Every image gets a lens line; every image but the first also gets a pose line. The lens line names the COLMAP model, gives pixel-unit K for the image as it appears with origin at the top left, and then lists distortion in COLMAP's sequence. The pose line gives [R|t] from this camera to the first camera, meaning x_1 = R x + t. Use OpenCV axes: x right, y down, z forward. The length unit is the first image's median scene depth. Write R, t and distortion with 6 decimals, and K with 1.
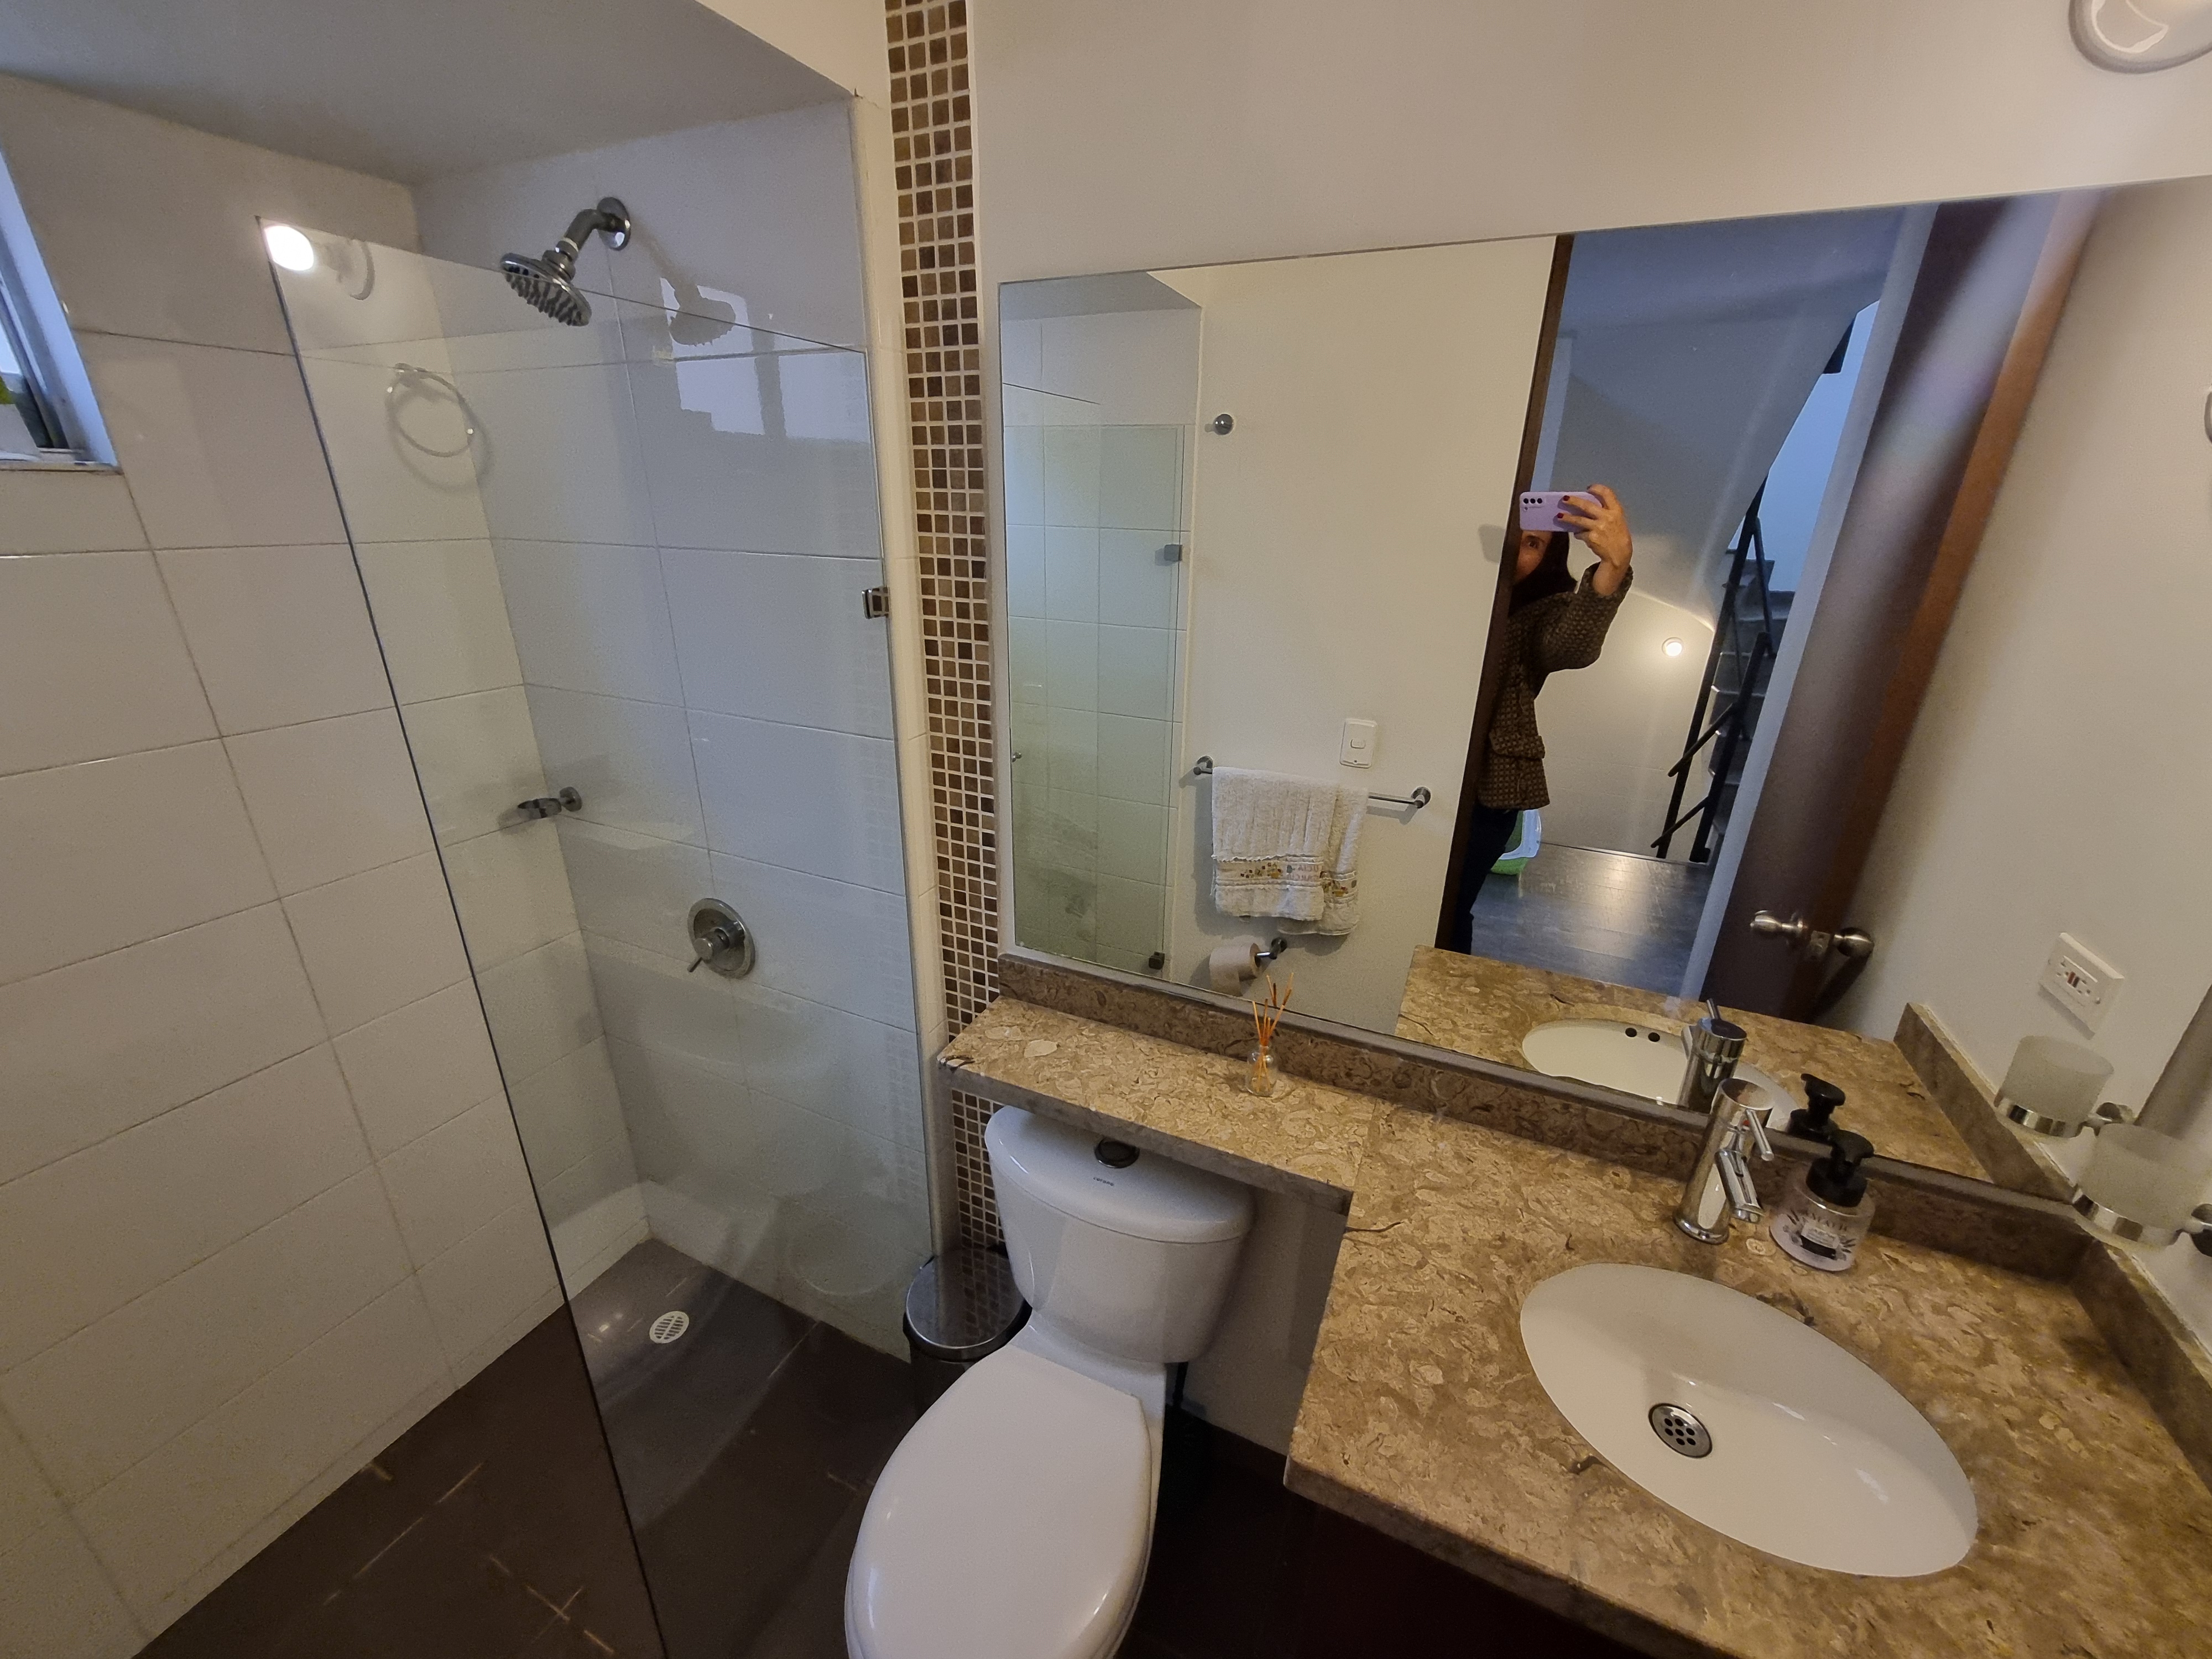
lens RADIAL K [[867.8, 0, 1102.9], [0, 867.8, 829.3], [0, 0, 1]] dist [0.000029, 0.001105]
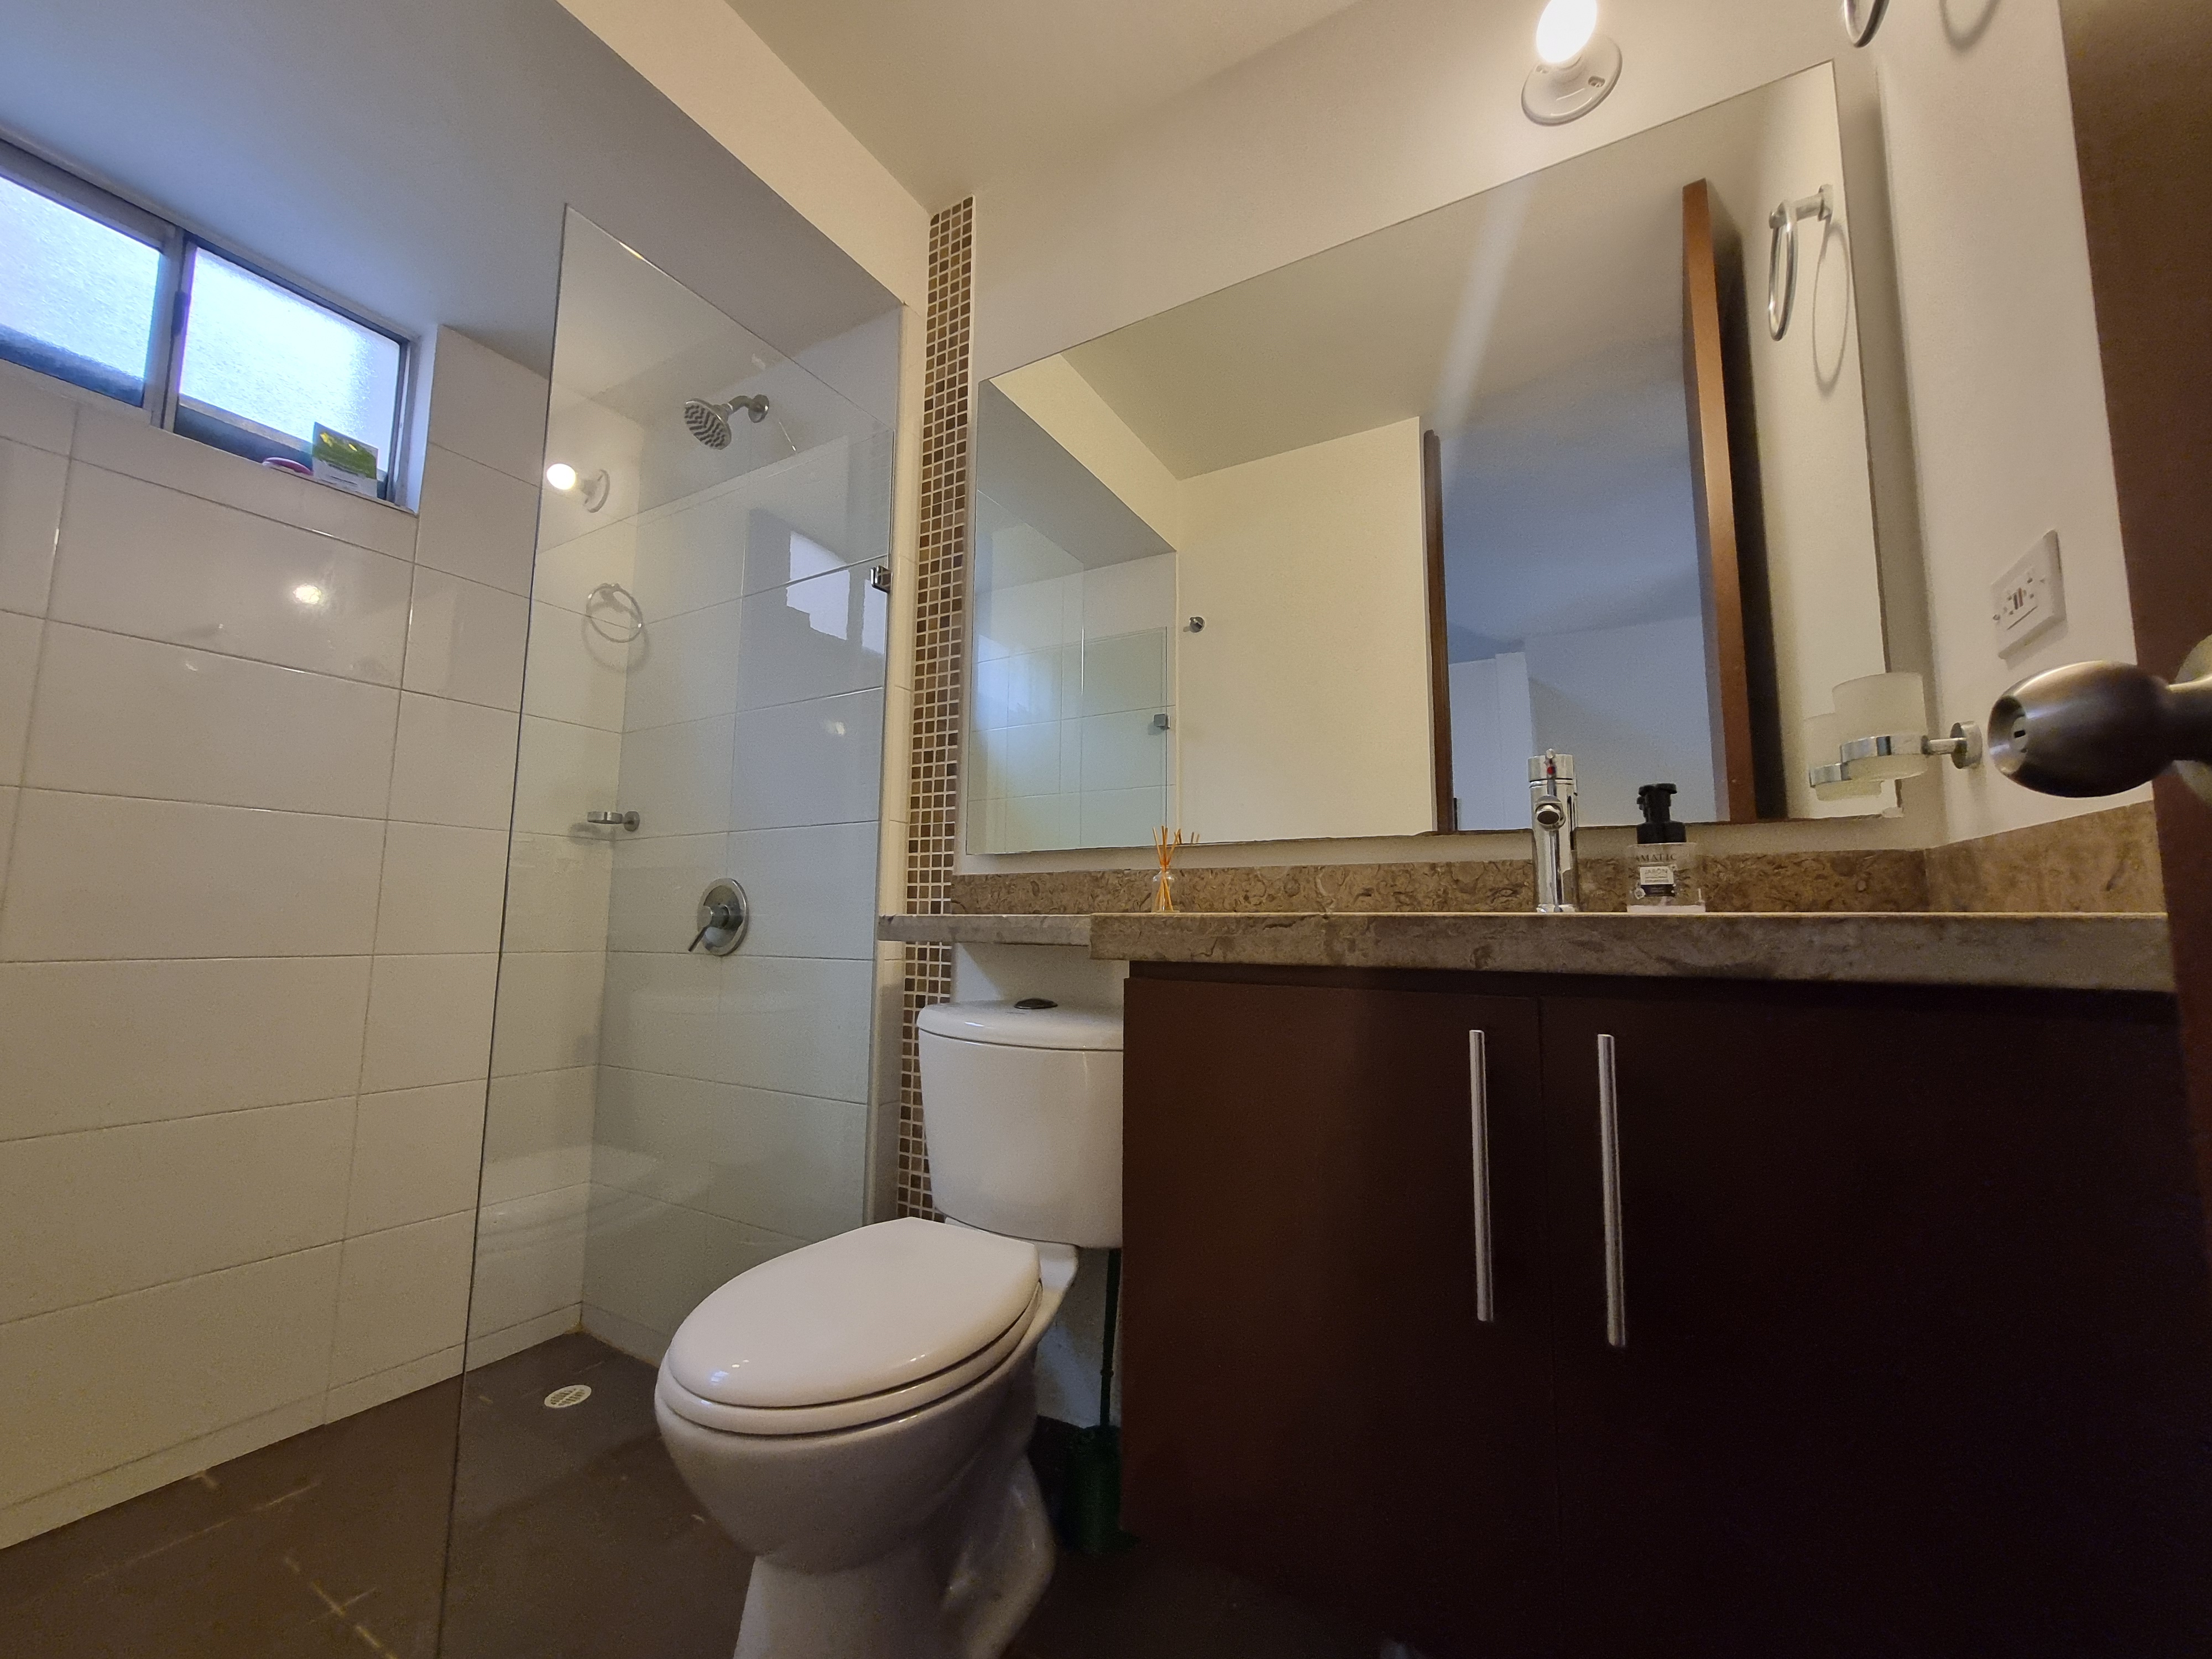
lens RADIAL K [[867.8, 0, 1105.1], [0, 867.8, 838.3], [0, 0, 1]] dist [0.000029, 0.001105]
pose [[0.995639, -0.013710, -0.092280, 0.195513], [-0.030422, 0.887359, -0.460075, 0.666918], [0.088193, 0.460876, 0.883072, 0.007761]]
